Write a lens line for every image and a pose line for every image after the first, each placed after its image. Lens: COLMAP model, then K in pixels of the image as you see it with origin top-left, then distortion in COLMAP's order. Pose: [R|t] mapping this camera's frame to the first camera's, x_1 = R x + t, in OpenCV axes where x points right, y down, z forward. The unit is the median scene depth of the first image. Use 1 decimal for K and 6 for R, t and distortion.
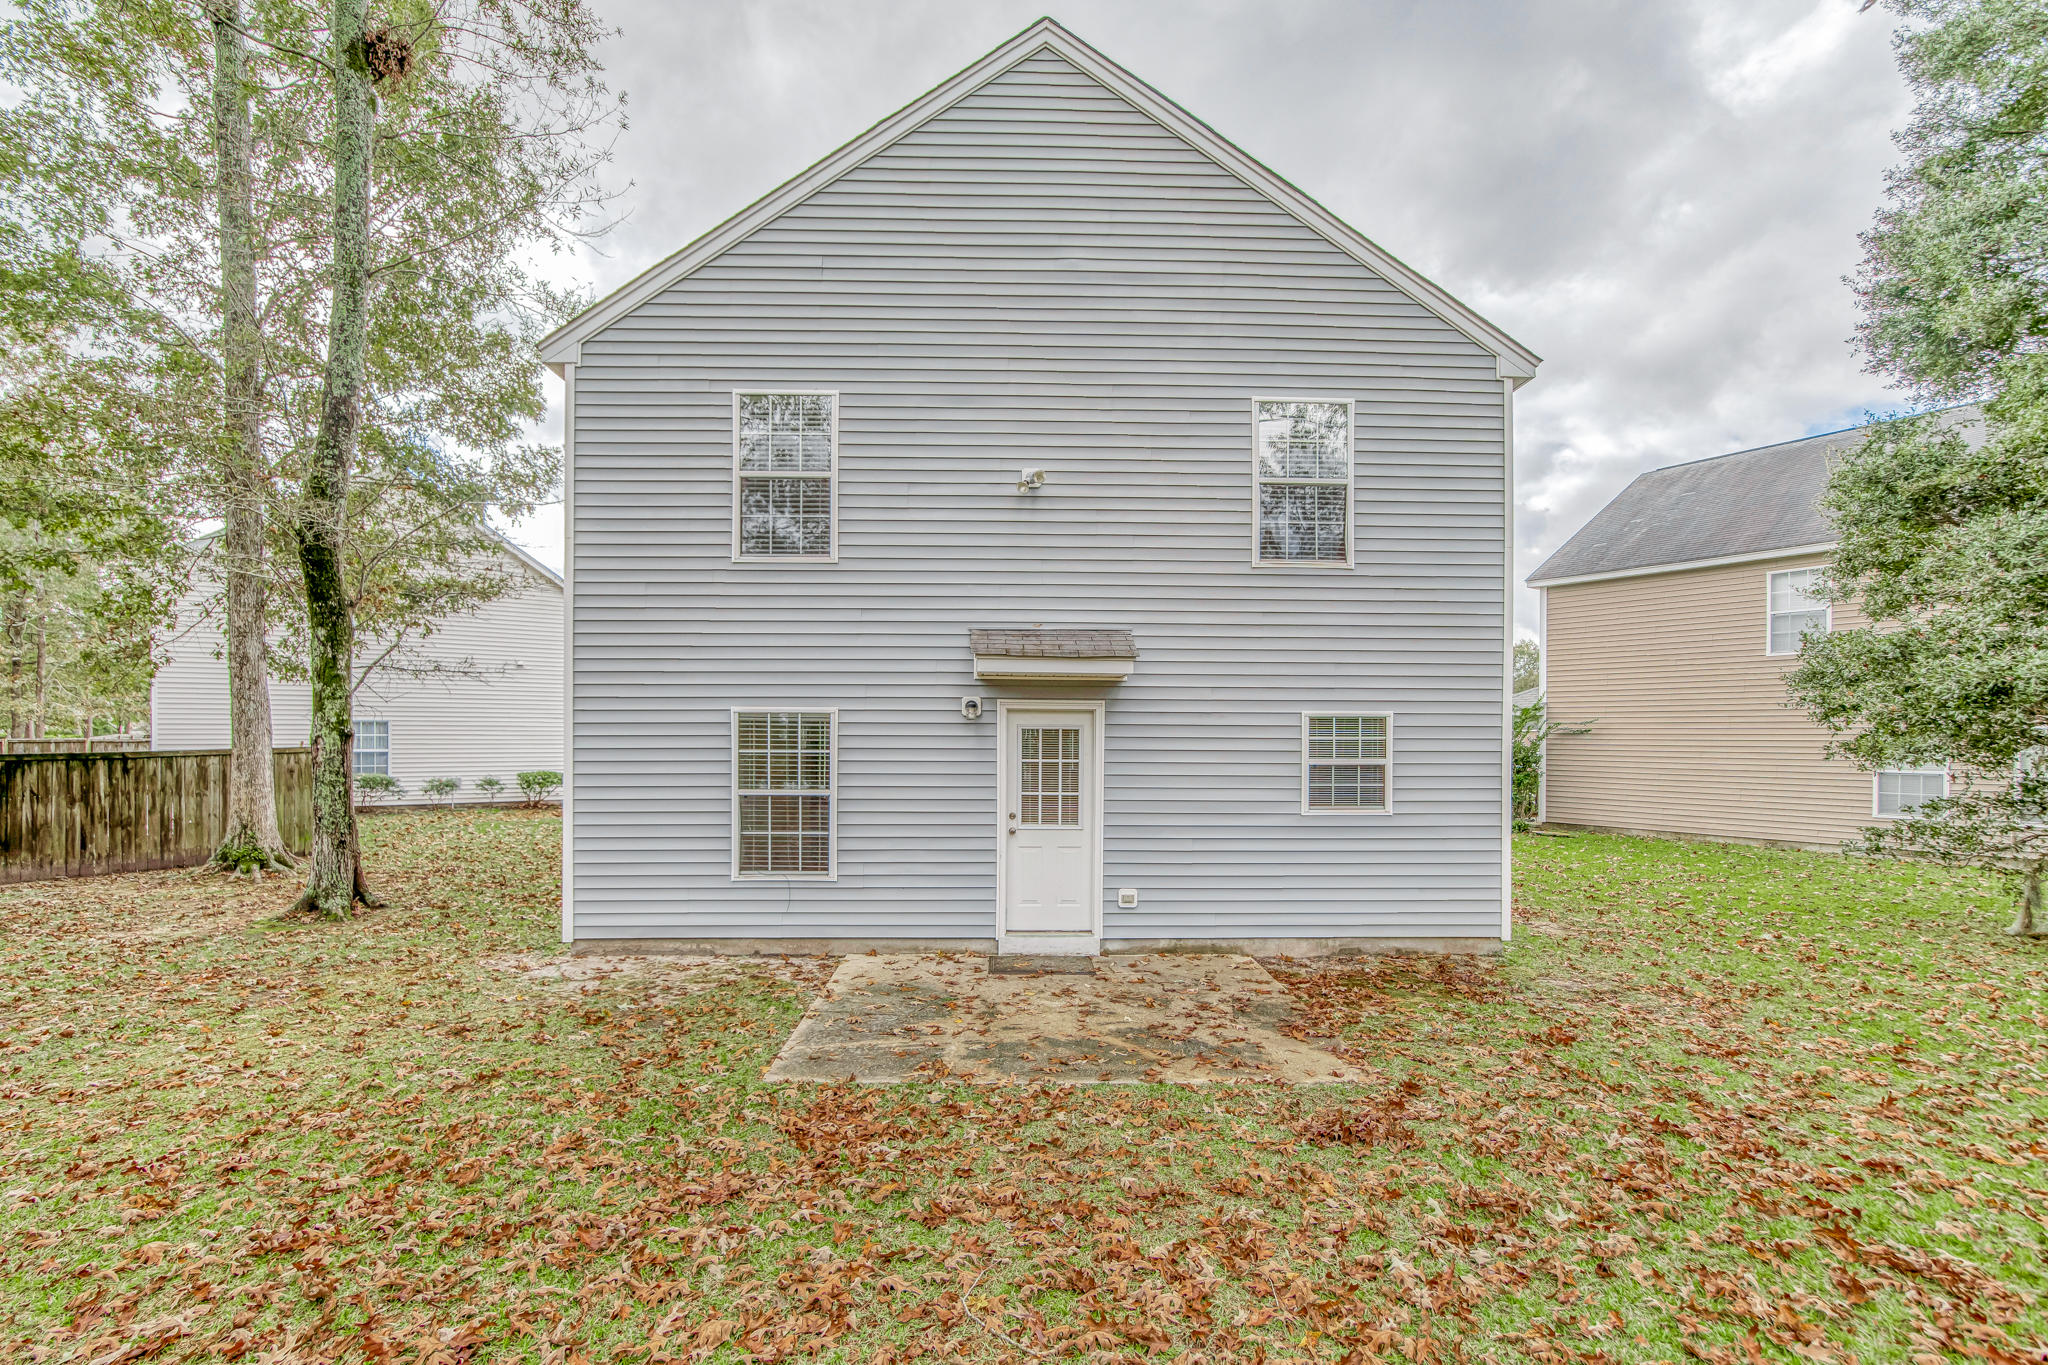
lens RADIAL K [[916.3, 0, 1035.4], [0, 916.3, 735.4], [0, 0, 1]] dist [-0.005895, -0.000271]
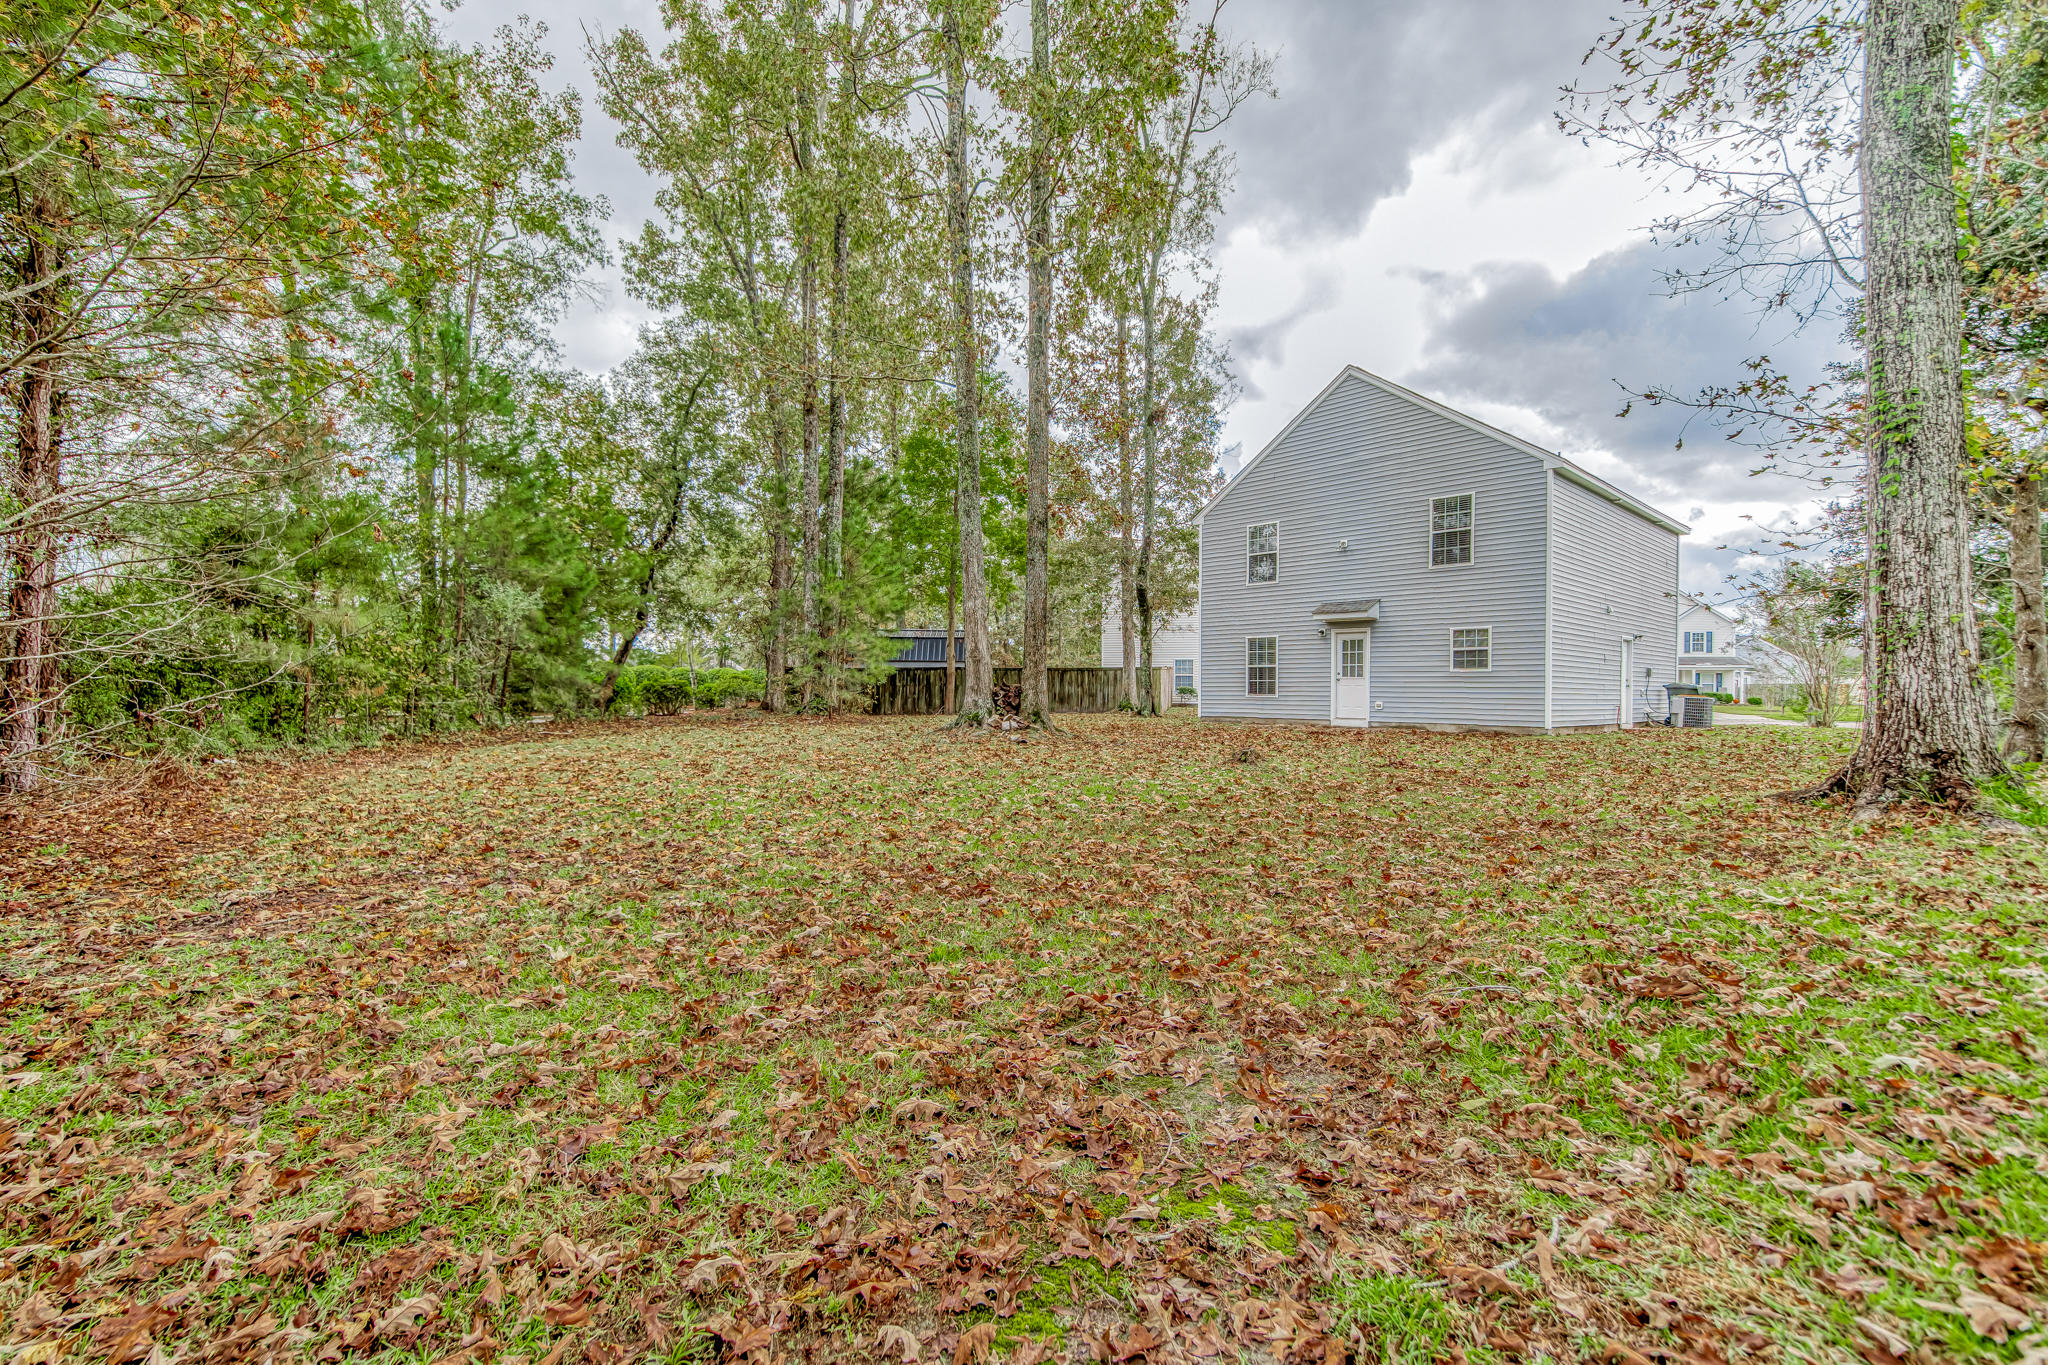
lens RADIAL K [[916.3, 0, 1026.3], [0, 916.3, 694.5], [0, 0, 1]] dist [-0.005895, -0.000271]
pose [[0.655702, 0.004706, -0.755005, 1.351059], [-0.005780, 0.999983, 0.001213, 0.148159], [0.754998, 0.003569, 0.655717, -1.363389]]
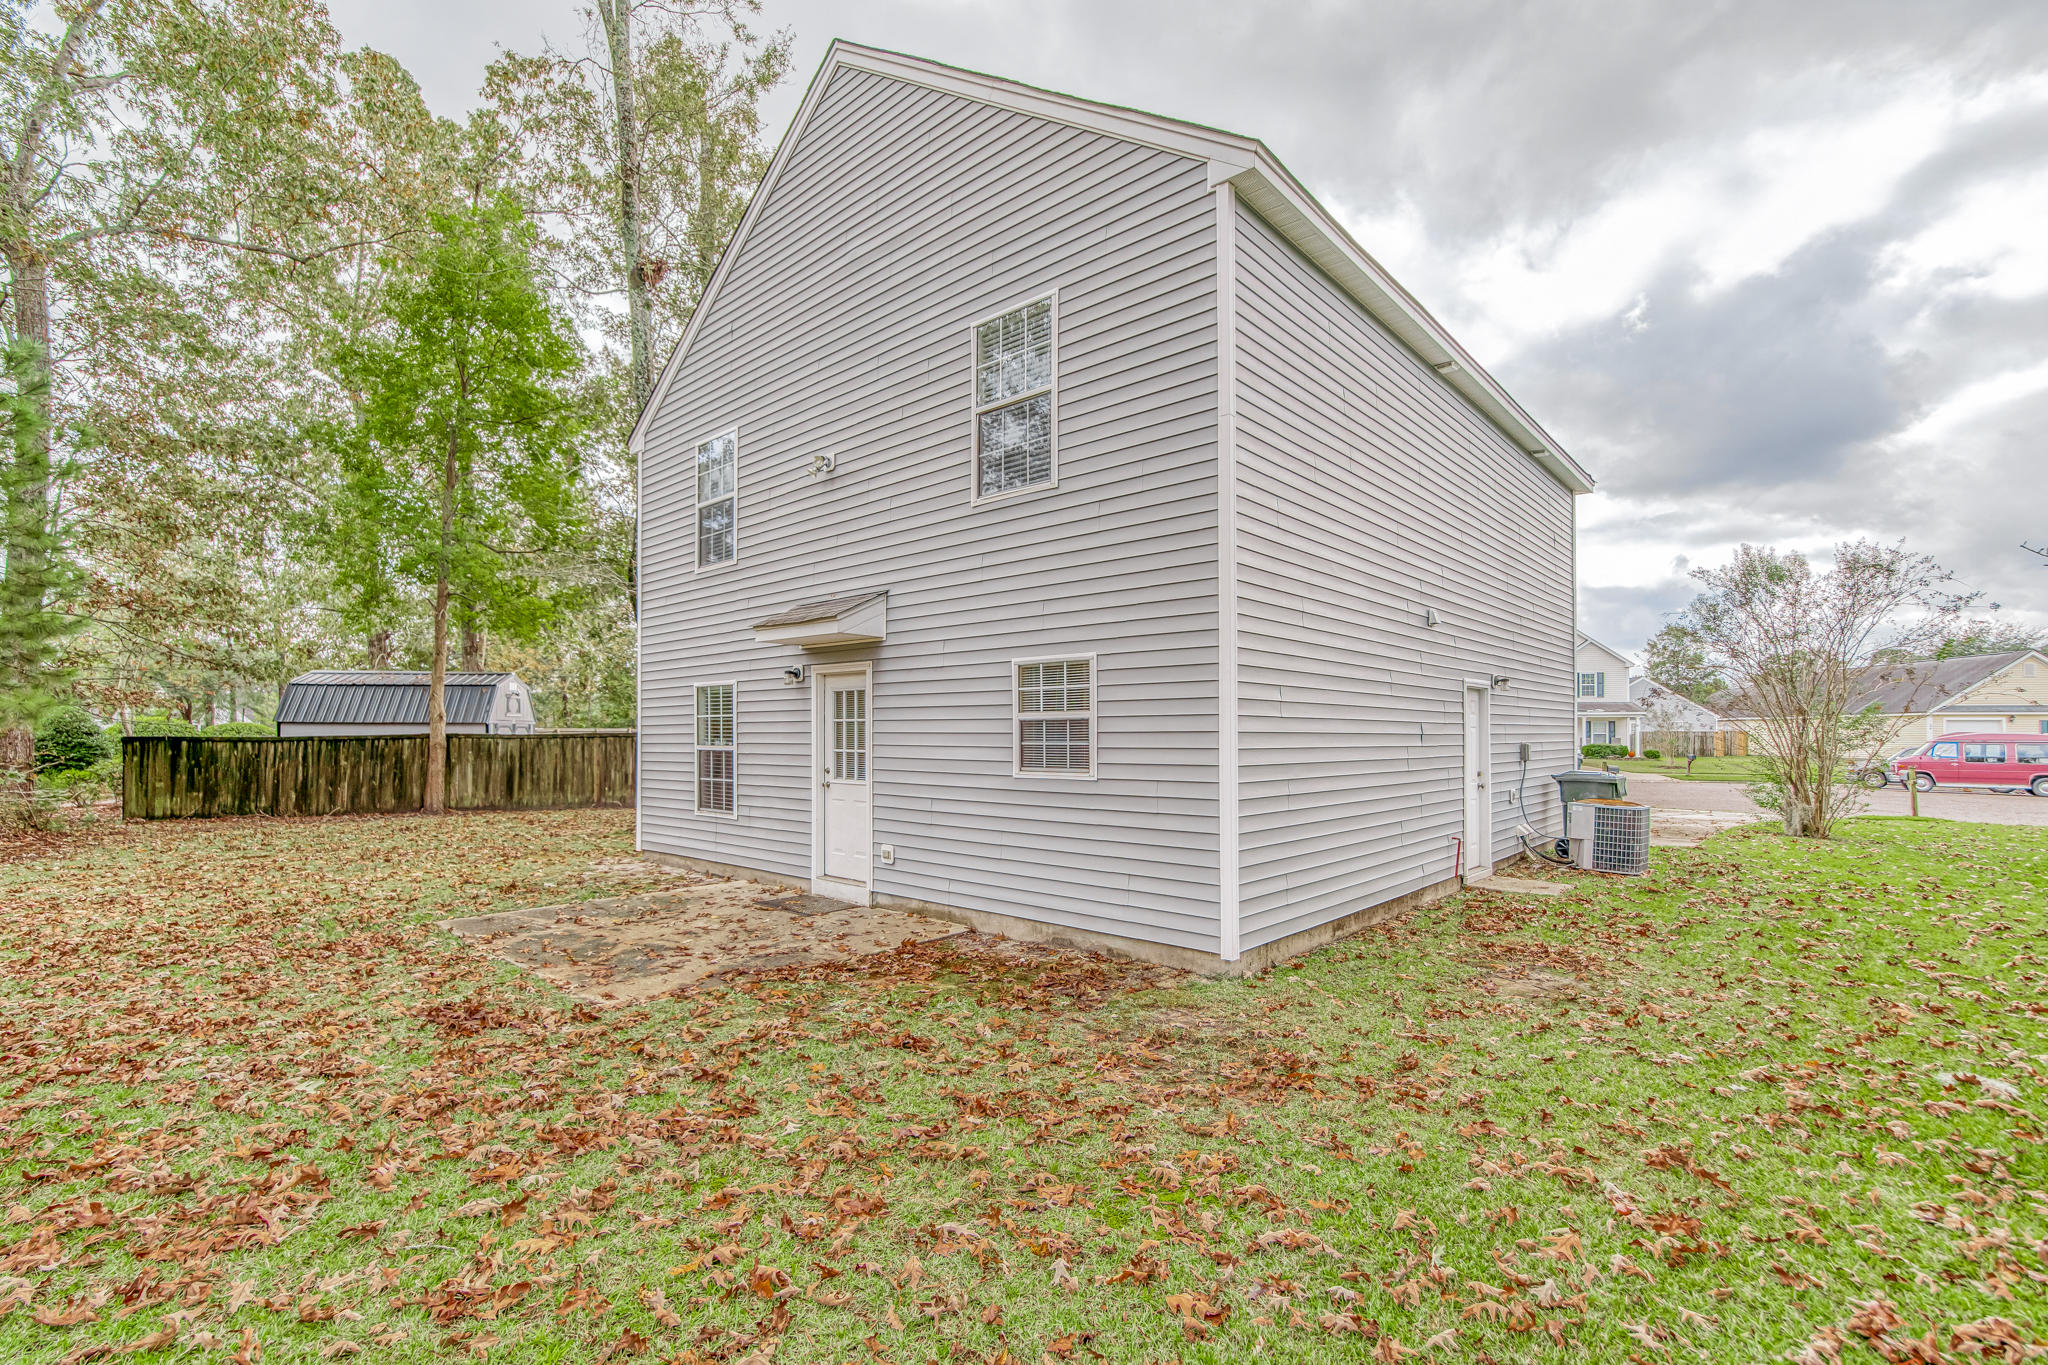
lens RADIAL K [[916.3, 0, 1028.3], [0, 916.3, 722.3], [0, 0, 1]] dist [-0.005895, -0.000271]
pose [[0.721300, -0.014220, -0.692477, 0.910946], [0.003935, 0.999857, -0.016434, 0.048679], [0.692612, 0.009129, 0.721253, 0.374085]]
